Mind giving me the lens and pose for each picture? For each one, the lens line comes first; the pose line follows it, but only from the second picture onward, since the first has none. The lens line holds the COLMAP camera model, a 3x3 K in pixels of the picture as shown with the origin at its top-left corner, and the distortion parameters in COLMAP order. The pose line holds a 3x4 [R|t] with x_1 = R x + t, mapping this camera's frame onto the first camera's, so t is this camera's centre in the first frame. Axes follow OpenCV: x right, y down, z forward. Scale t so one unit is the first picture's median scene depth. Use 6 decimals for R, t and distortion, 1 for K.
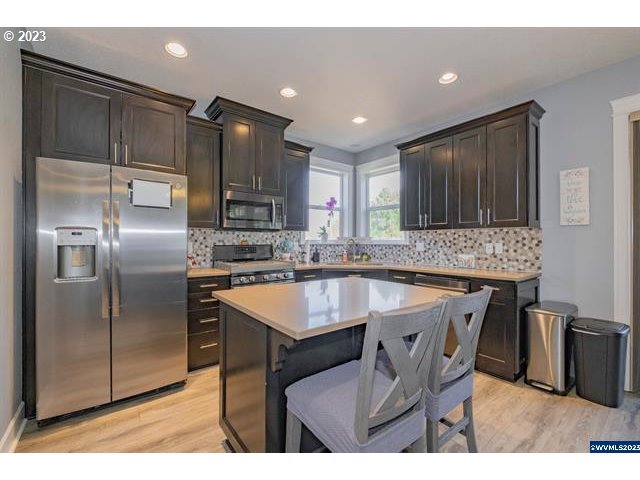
lens RADIAL K [[286.1, 0, 320.0], [0, 286.1, 240.0], [0, 0, 1]] dist [-0.002659, 0.000239]
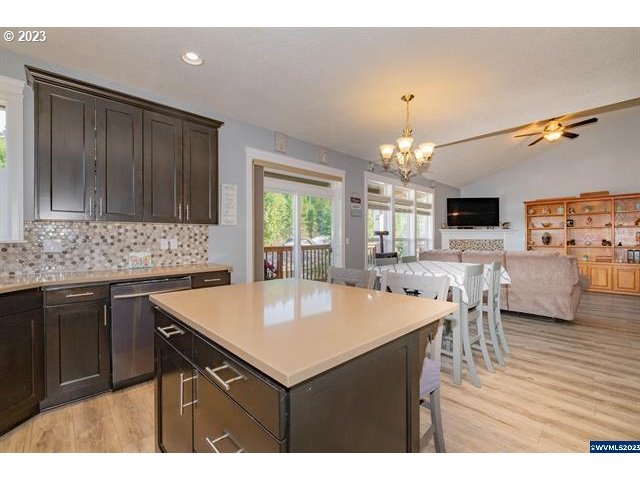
lens RADIAL K [[281.9, 0, 320.0], [0, 281.9, 240.0], [0, 0, 1]] dist [-0.001032, -0.000654]
pose [[-0.104330, -0.008344, 0.994508, -0.447700], [-0.002019, 0.999965, 0.008178, 0.006712], [-0.994541, -0.001155, -0.104343, 0.631914]]
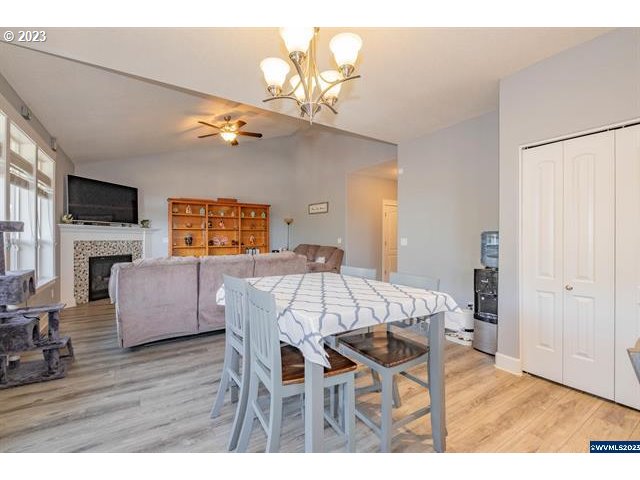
lens RADIAL K [[286.1, 0, 320.0], [0, 286.1, 240.0], [0, 0, 1]] dist [-0.002659, 0.000239]
pose [[-0.998095, -0.005397, 0.061456, 0.475905], [-0.005430, 0.999985, -0.000376, 0.008524], [-0.061453, -0.000709, -0.998110, 0.729876]]
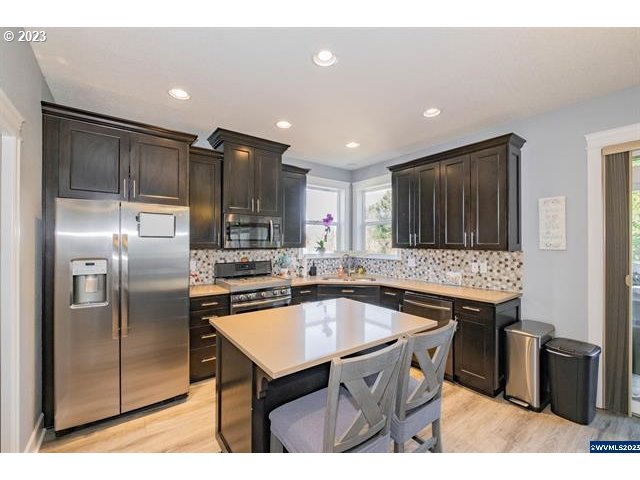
lens RADIAL K [[281.9, 0, 320.0], [0, 281.9, 240.0], [0, 0, 1]] dist [-0.001032, -0.000654]
pose [[0.999803, 0.002706, -0.019668, 0.045217], [-0.002720, 0.999996, -0.000685, -0.076446], [0.019666, 0.000739, 0.999806, -0.055321]]
